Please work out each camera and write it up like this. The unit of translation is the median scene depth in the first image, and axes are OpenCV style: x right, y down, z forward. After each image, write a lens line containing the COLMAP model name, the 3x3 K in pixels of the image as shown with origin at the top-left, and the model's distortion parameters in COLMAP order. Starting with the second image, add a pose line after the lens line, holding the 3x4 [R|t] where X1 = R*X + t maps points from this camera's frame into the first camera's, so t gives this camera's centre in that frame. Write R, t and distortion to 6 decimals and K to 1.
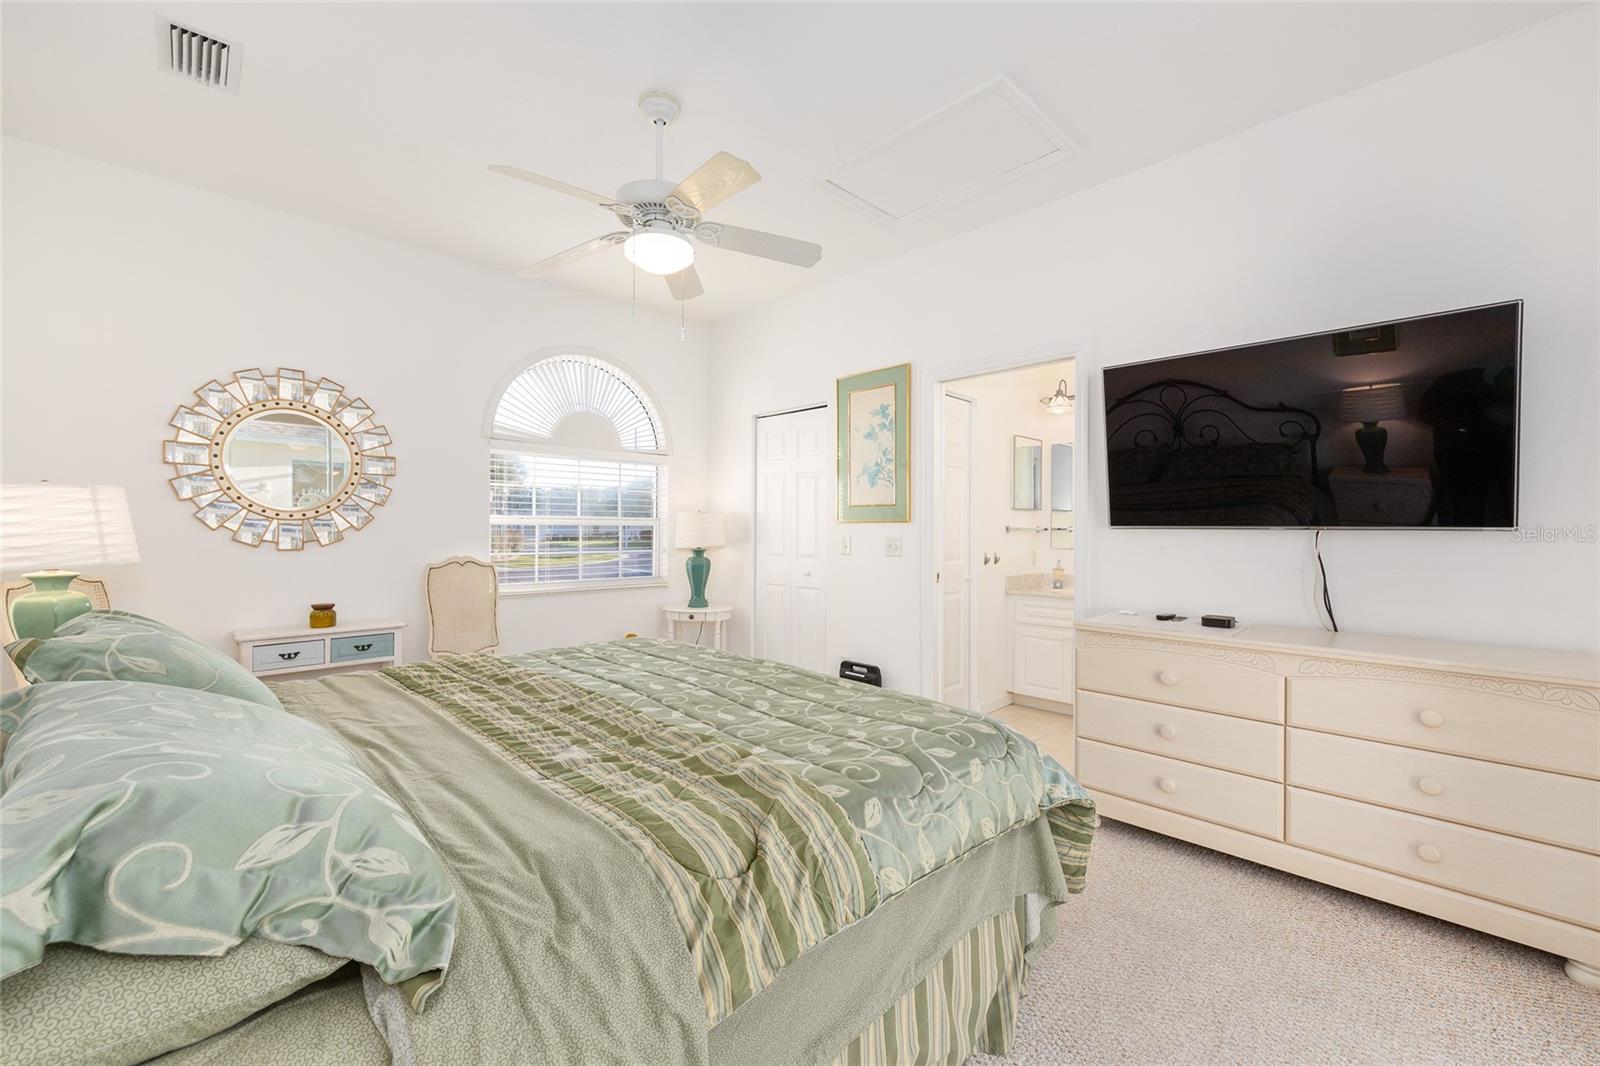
lens RADIAL K [[648.9, 0, 802.7], [0, 648.9, 530.2], [0, 0, 1]] dist [-0.002809, 0.001110]
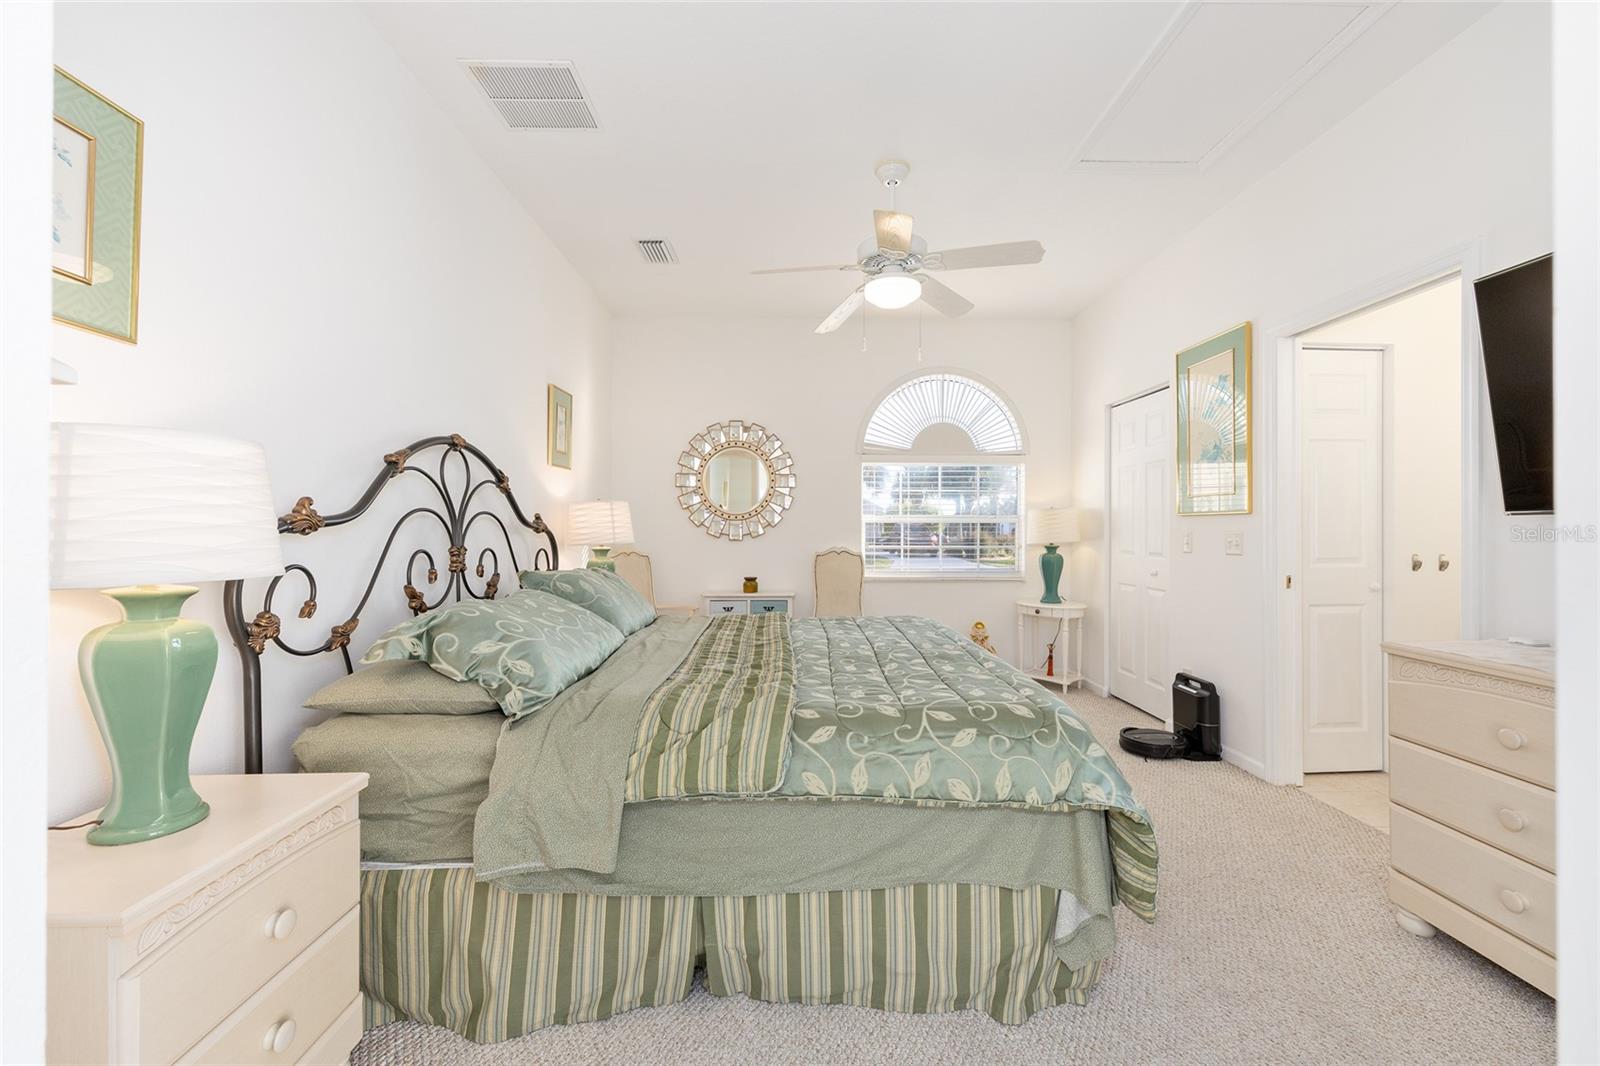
lens RADIAL K [[648.9, 0, 807.3], [0, 648.9, 529.8], [0, 0, 1]] dist [-0.002809, 0.001110]
pose [[0.725414, -0.003458, -0.688304, 0.328402], [0.000128, 0.999988, -0.004888, 0.012545], [0.688313, 0.003458, 0.725406, 0.015670]]
